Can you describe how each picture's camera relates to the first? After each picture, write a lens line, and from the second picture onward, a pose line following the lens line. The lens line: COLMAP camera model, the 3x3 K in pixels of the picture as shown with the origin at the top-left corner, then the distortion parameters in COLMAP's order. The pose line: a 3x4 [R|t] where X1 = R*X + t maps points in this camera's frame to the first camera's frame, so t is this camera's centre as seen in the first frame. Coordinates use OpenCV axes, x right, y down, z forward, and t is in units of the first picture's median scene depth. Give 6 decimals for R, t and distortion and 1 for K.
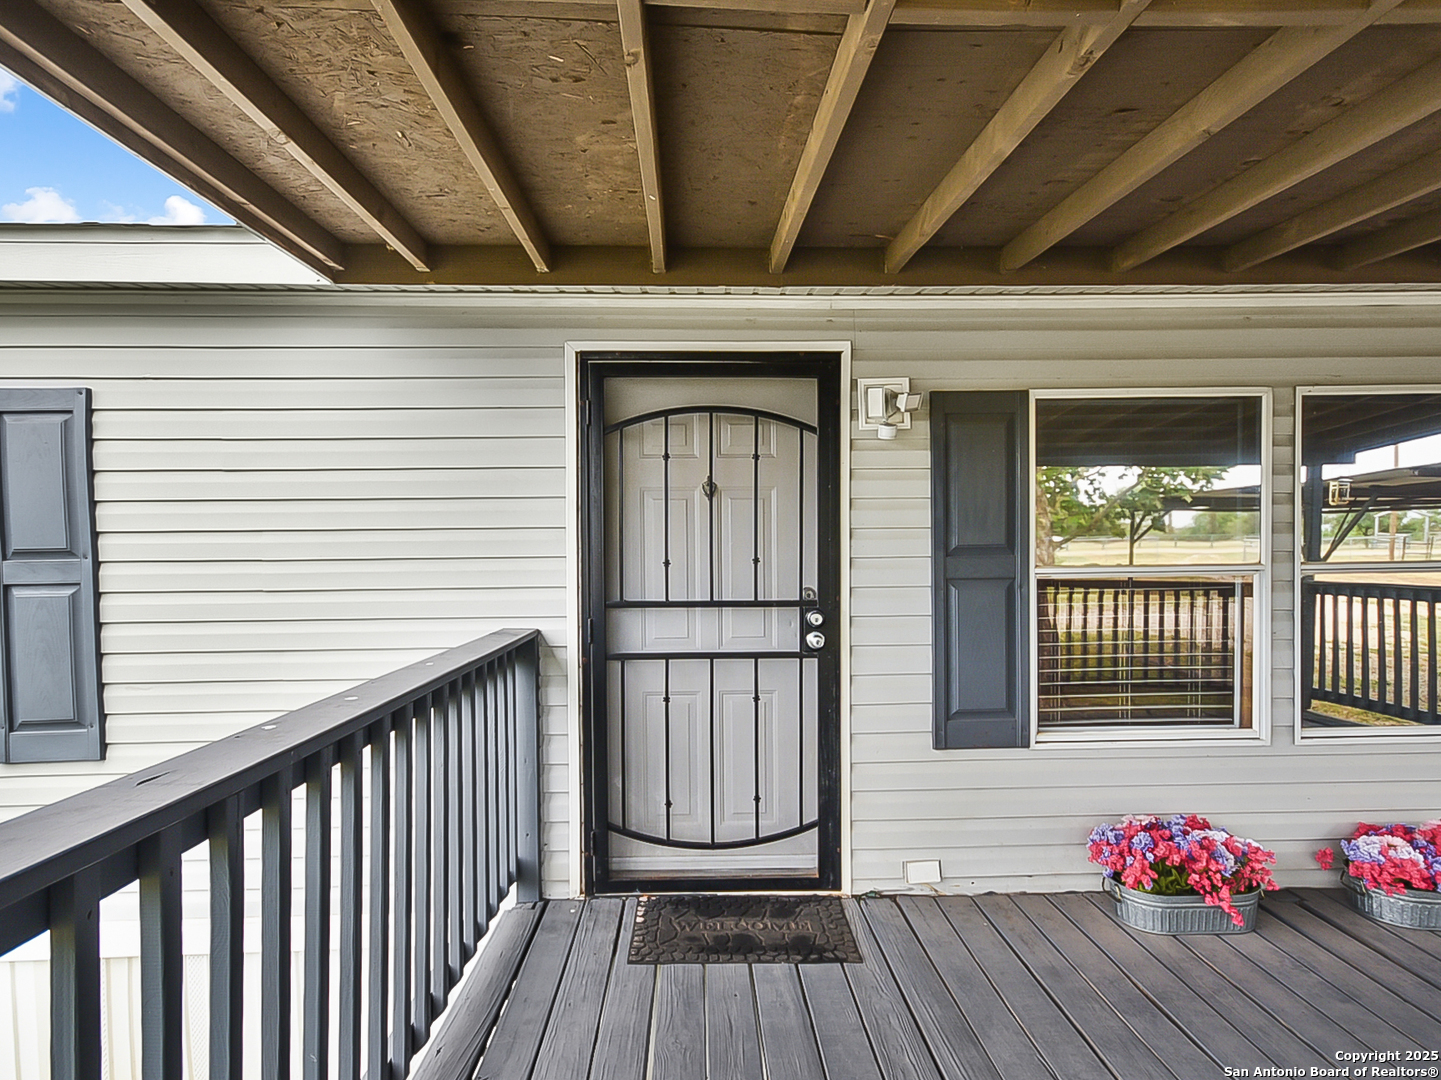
lens RADIAL K [[742.8, 0, 716.5], [0, 742.8, 563.7], [0, 0, 1]] dist [0.009008, -0.000756]
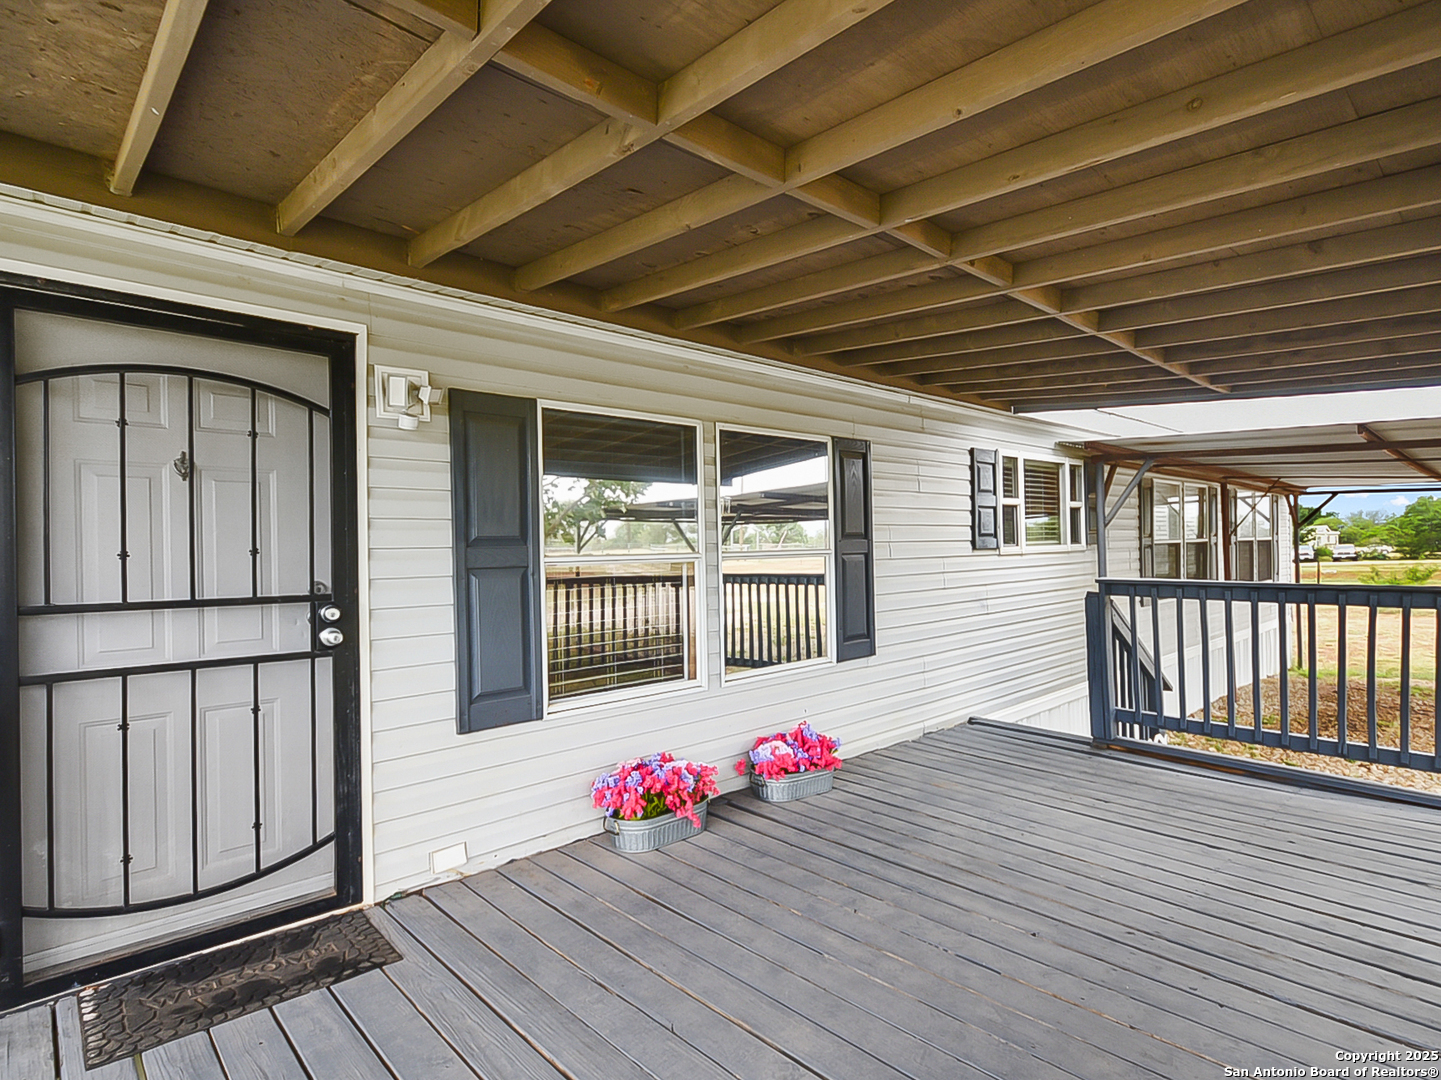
lens RADIAL K [[742.8, 0, 726.6], [0, 742.8, 543.8], [0, 0, 1]] dist [0.009008, -0.000756]
pose [[0.756891, 0.001834, 0.653538, -0.101185], [0.021400, 0.999390, -0.027588, 0.022749], [-0.653191, 0.034867, 0.756390, -0.029579]]
